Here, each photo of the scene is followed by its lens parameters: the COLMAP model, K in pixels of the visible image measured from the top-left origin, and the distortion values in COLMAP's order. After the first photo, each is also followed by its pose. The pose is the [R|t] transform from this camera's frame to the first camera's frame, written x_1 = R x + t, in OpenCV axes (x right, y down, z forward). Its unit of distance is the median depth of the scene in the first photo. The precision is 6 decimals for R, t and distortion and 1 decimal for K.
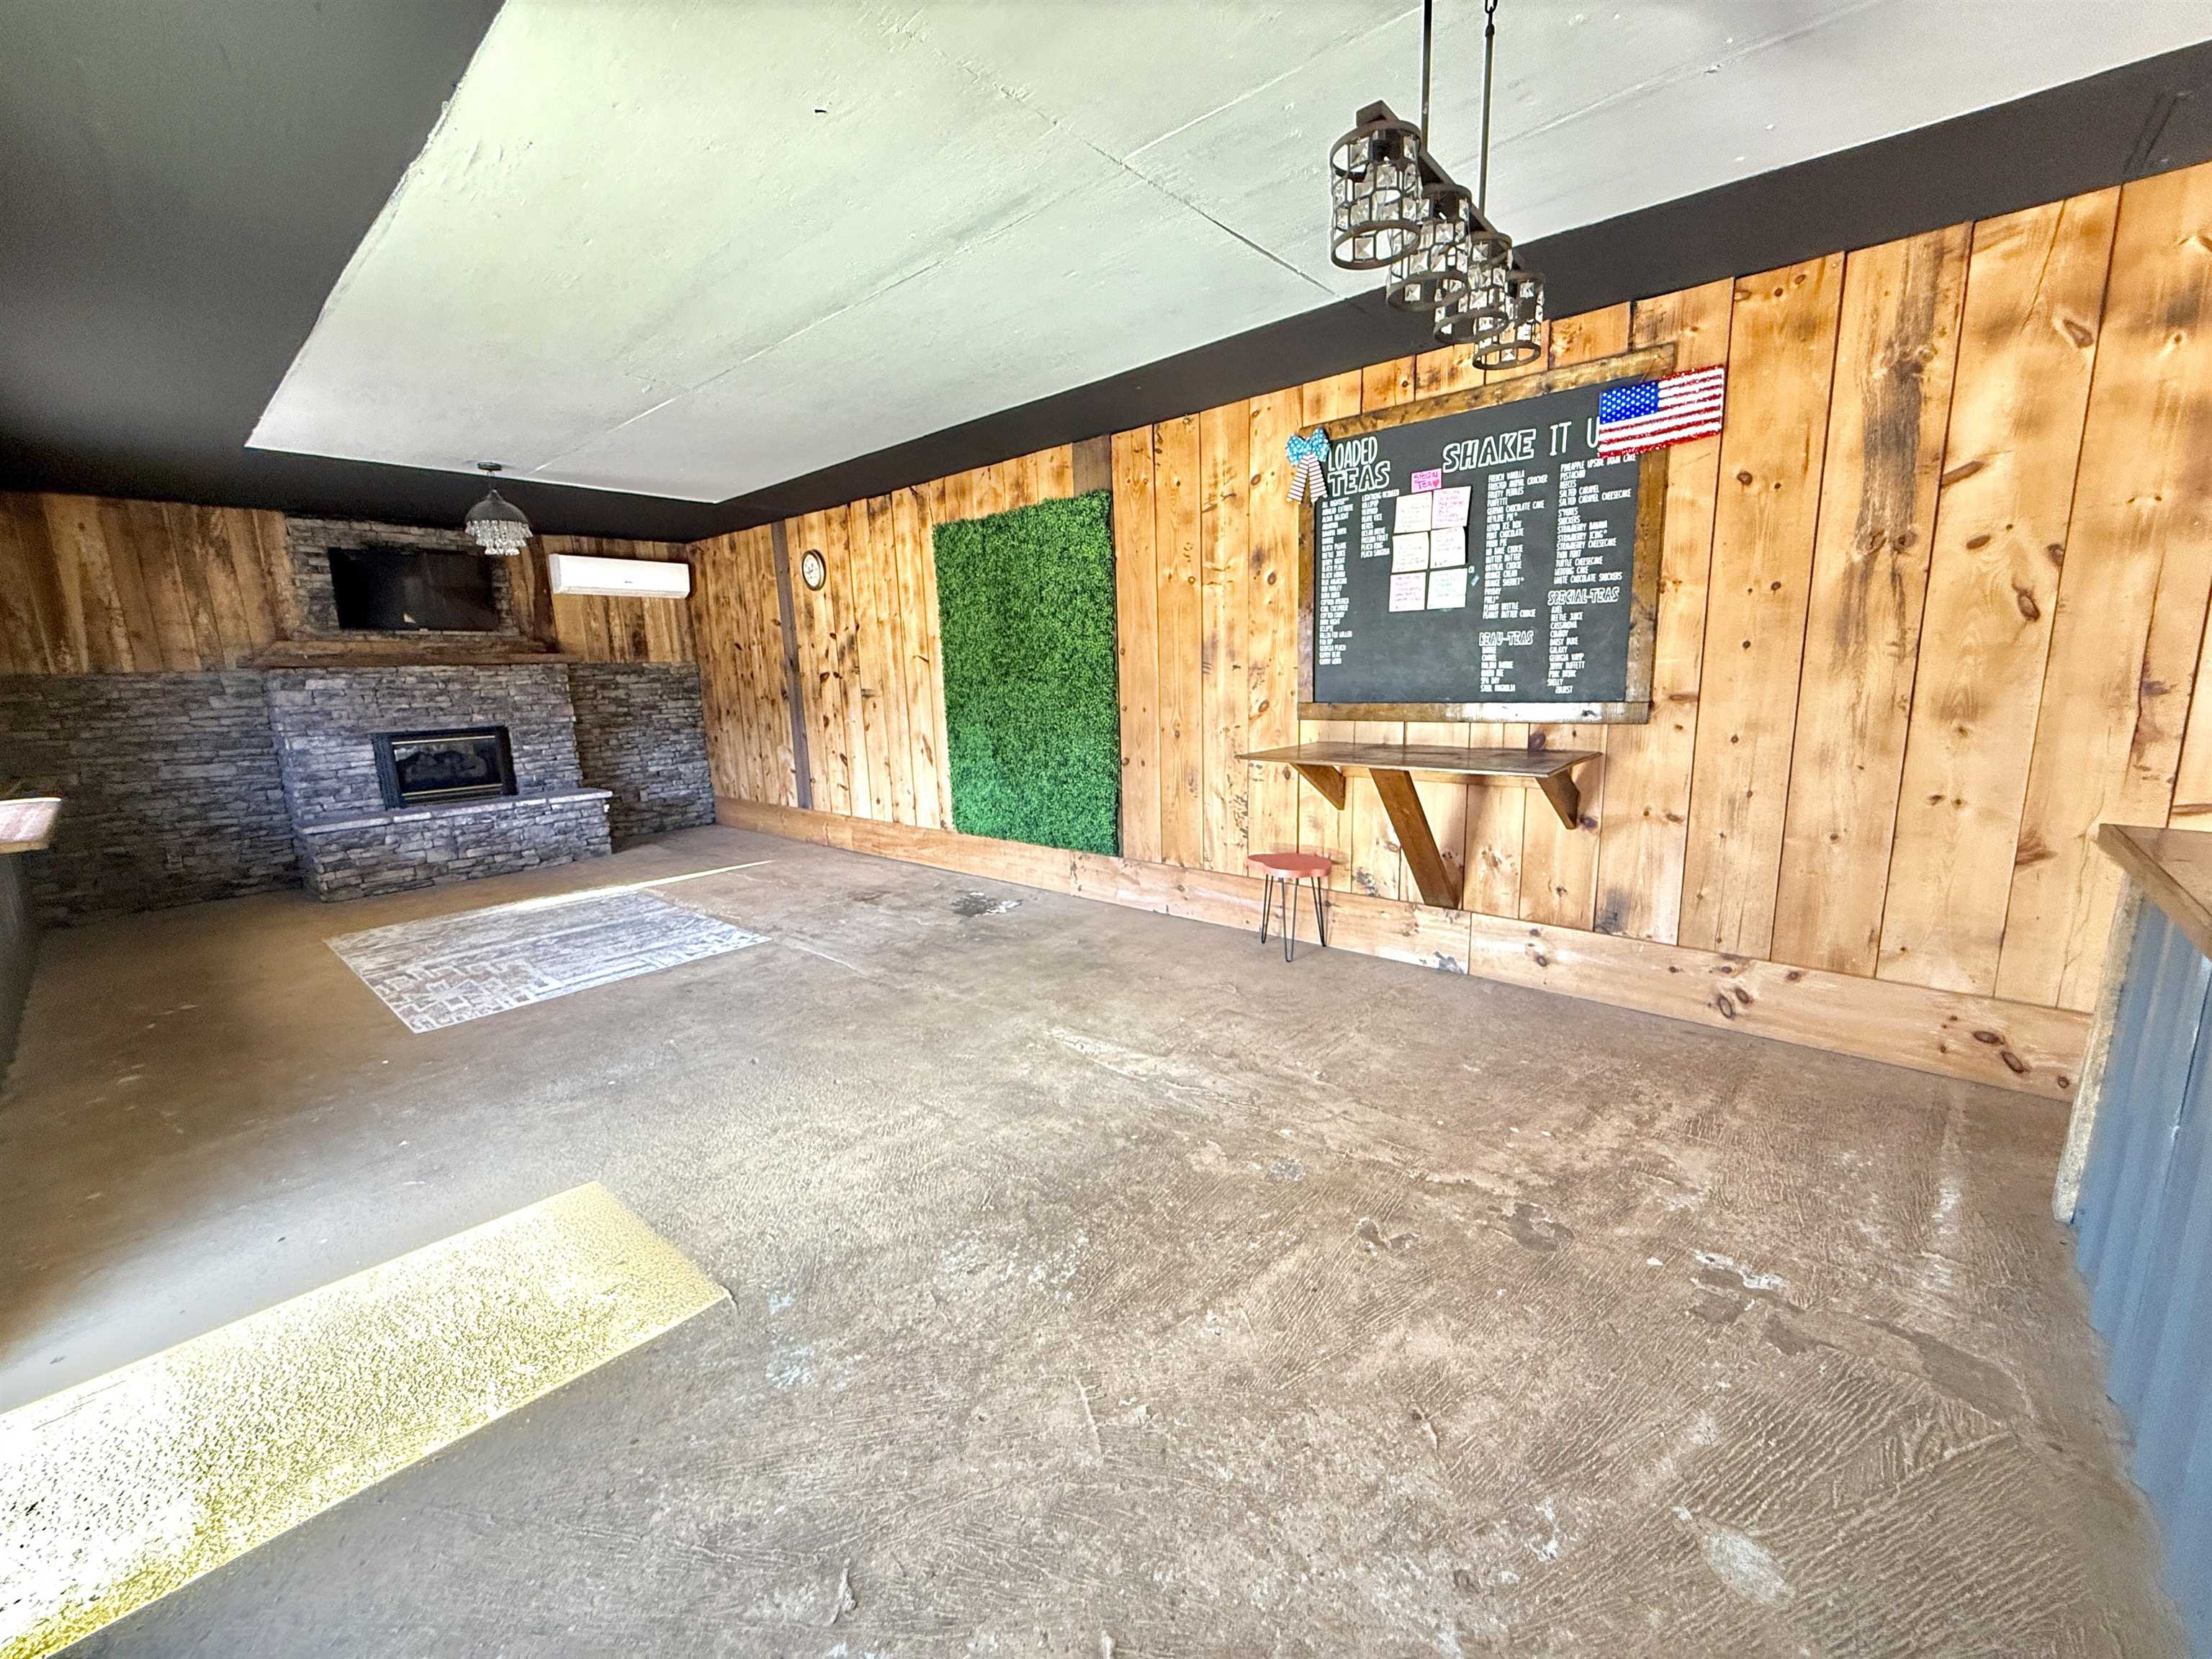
lens RADIAL K [[883.1, 0, 1107.3], [0, 883.1, 831.8], [0, 0, 1]] dist [0.001134, -0.000073]
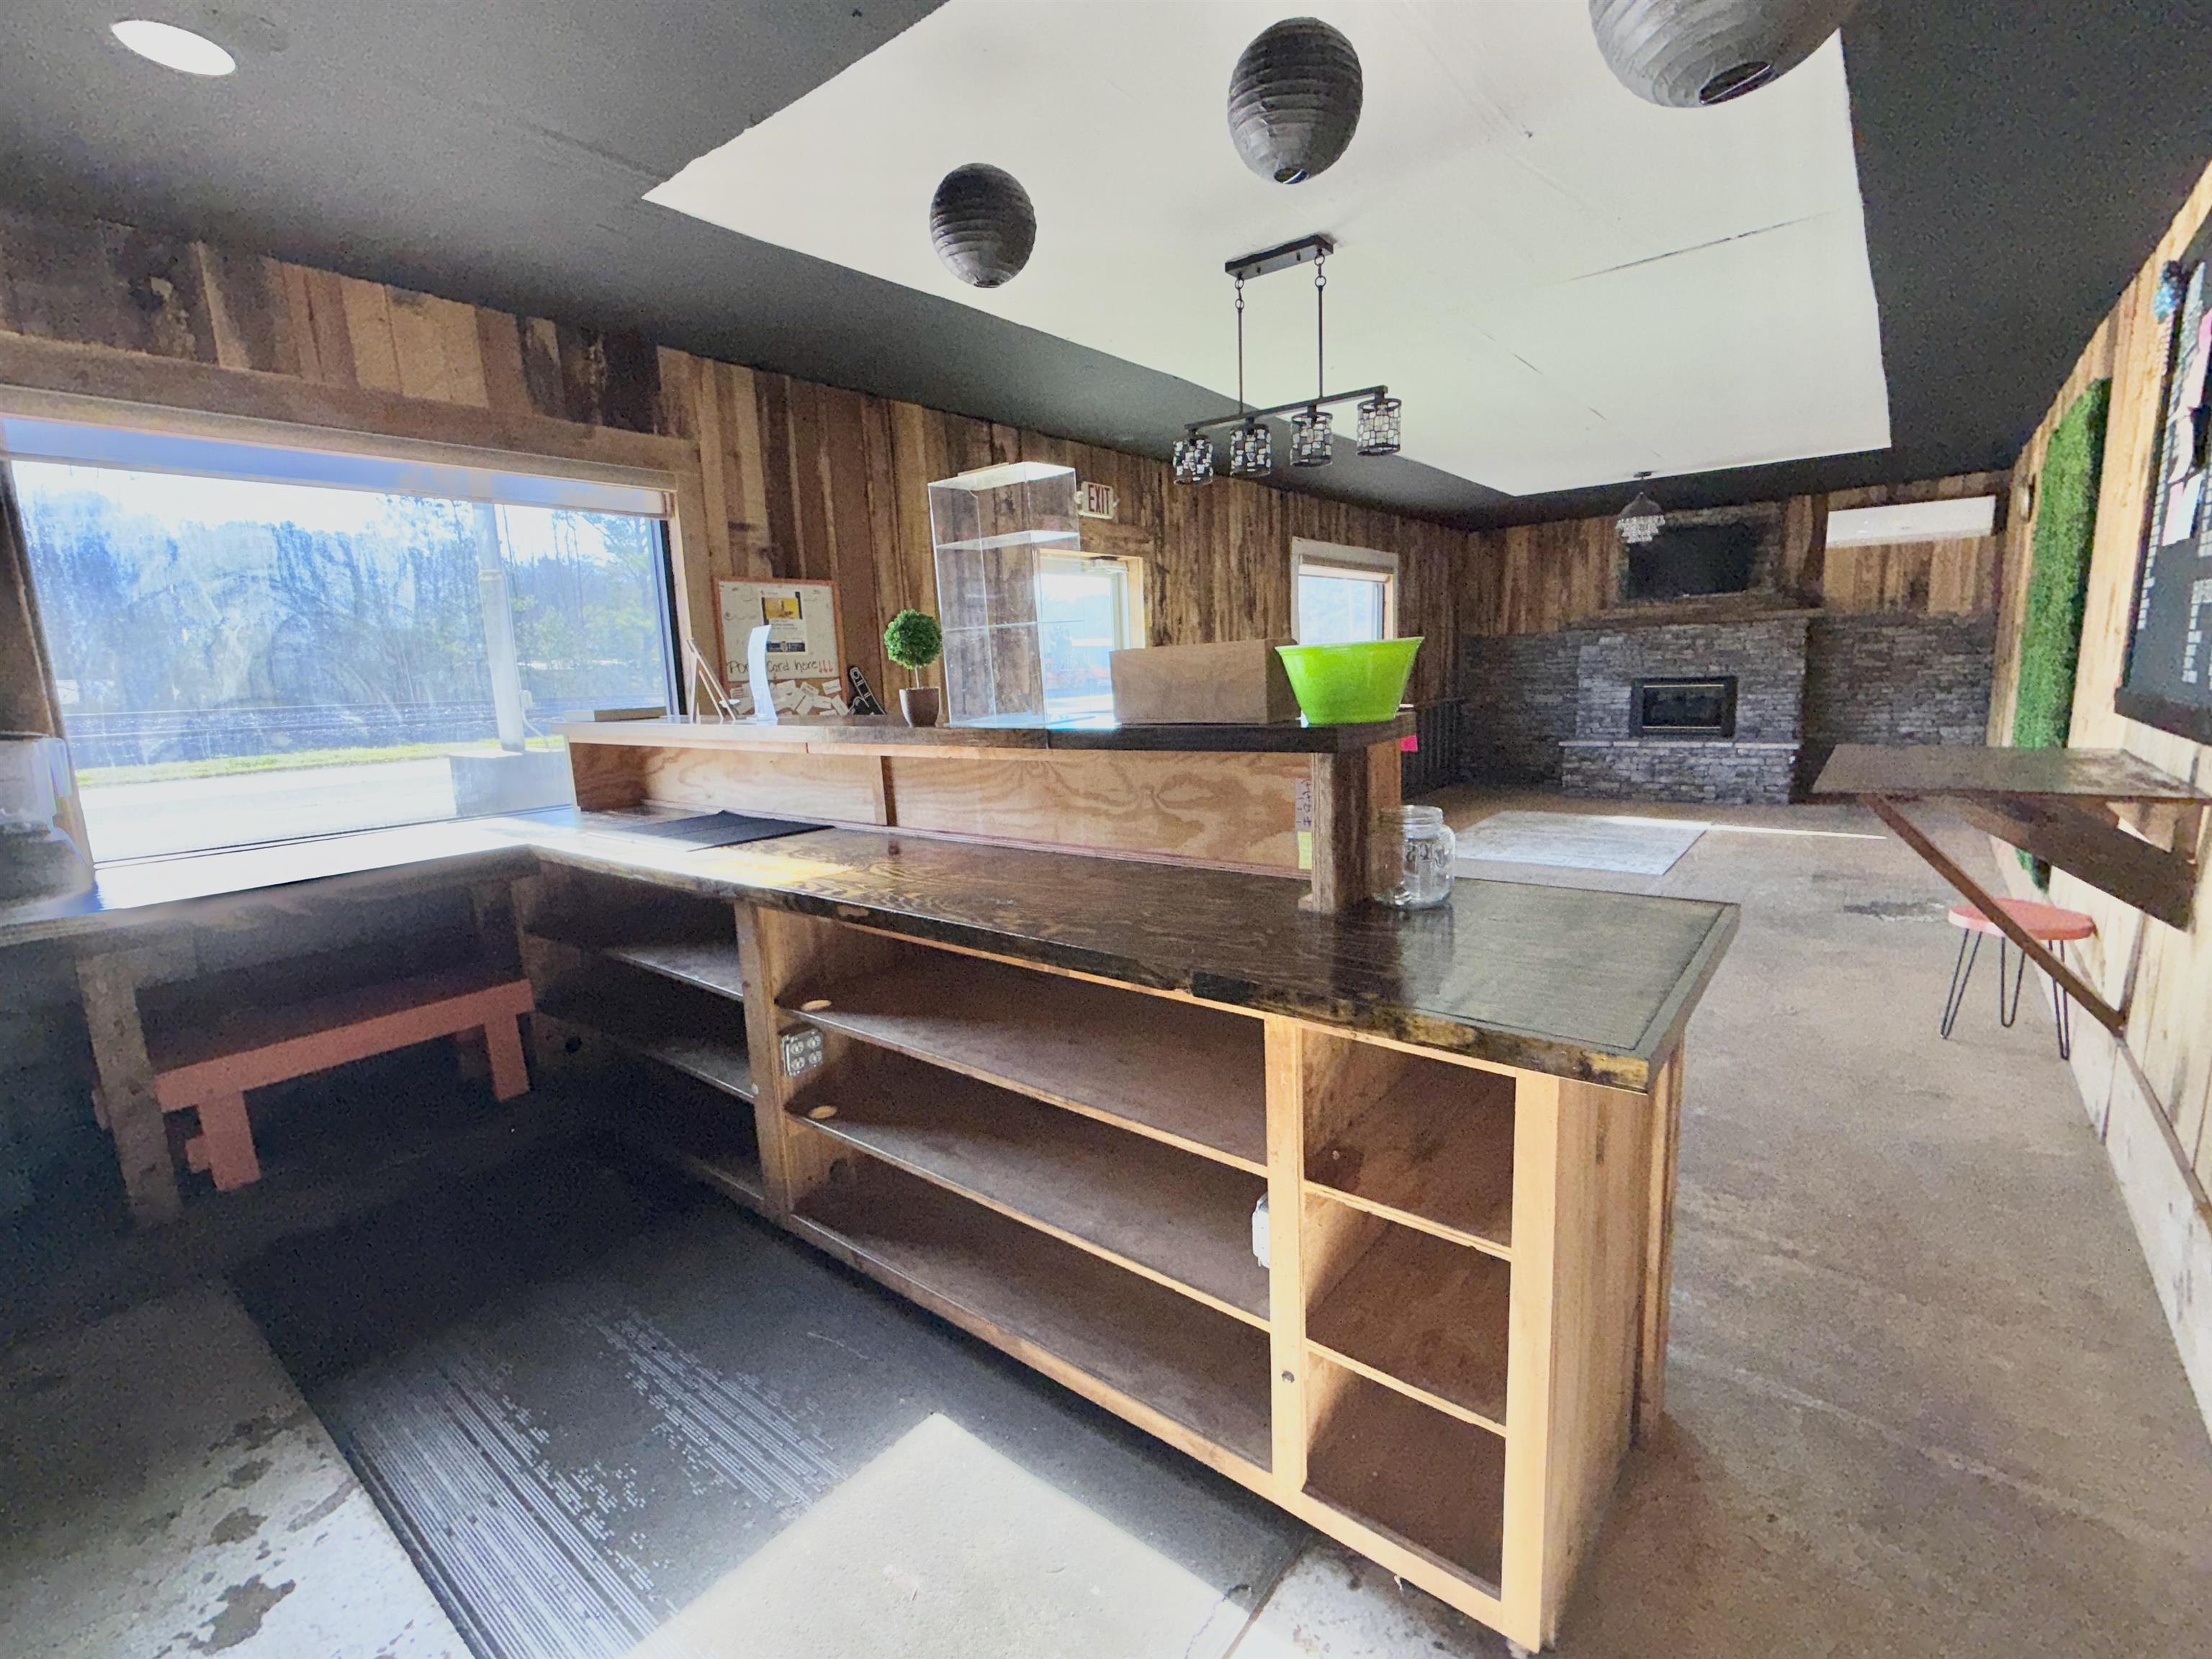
lens RADIAL K [[988.6, 0, 1108.2], [0, 988.6, 833.3], [0, 0, 1]] dist [0.001800, -0.000159]
pose [[0.054926, 0.194235, -0.979416, 0.650248], [-0.146809, 0.971807, 0.184493, -0.047323], [0.987639, 0.133654, 0.081893, 0.153149]]
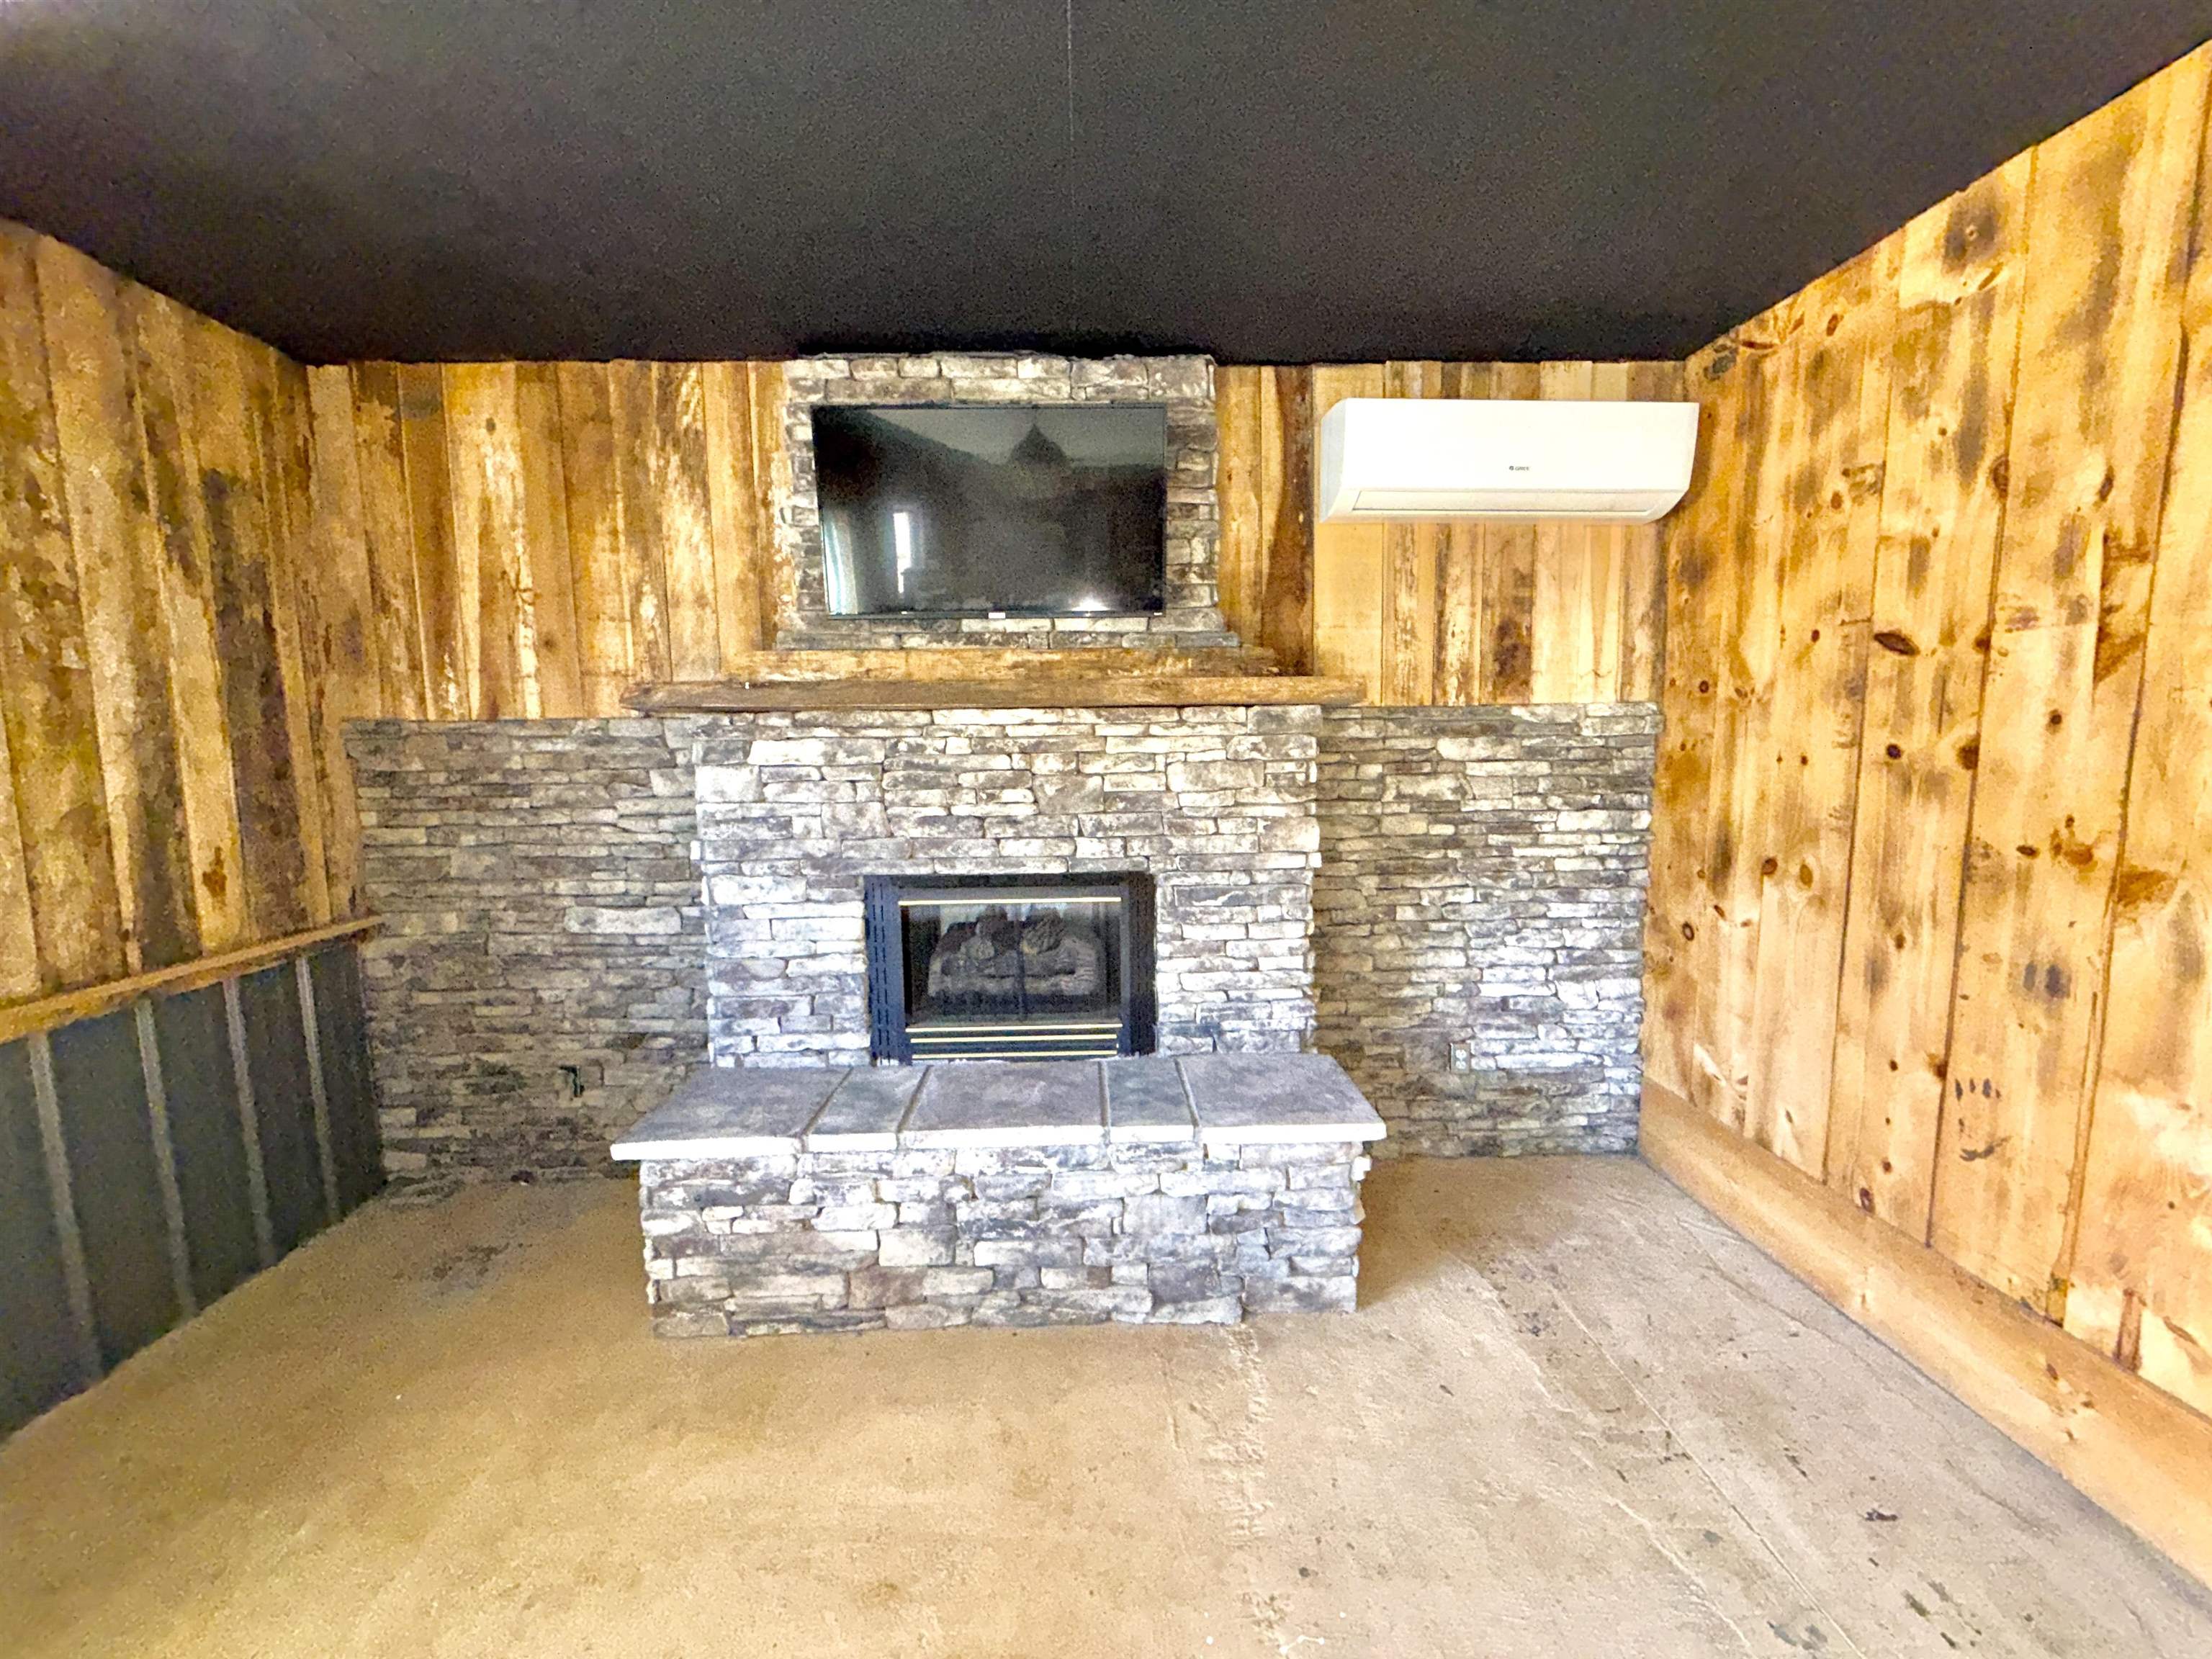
lens RADIAL K [[883.1, 0, 1107.3], [0, 883.1, 831.8], [0, 0, 1]] dist [0.001134, -0.000073]
pose [[0.684527, 0.102552, -0.721738, -0.503151], [-0.142591, 0.989767, 0.005396, -0.159590], [0.714906, 0.099220, 0.692145, 0.857722]]
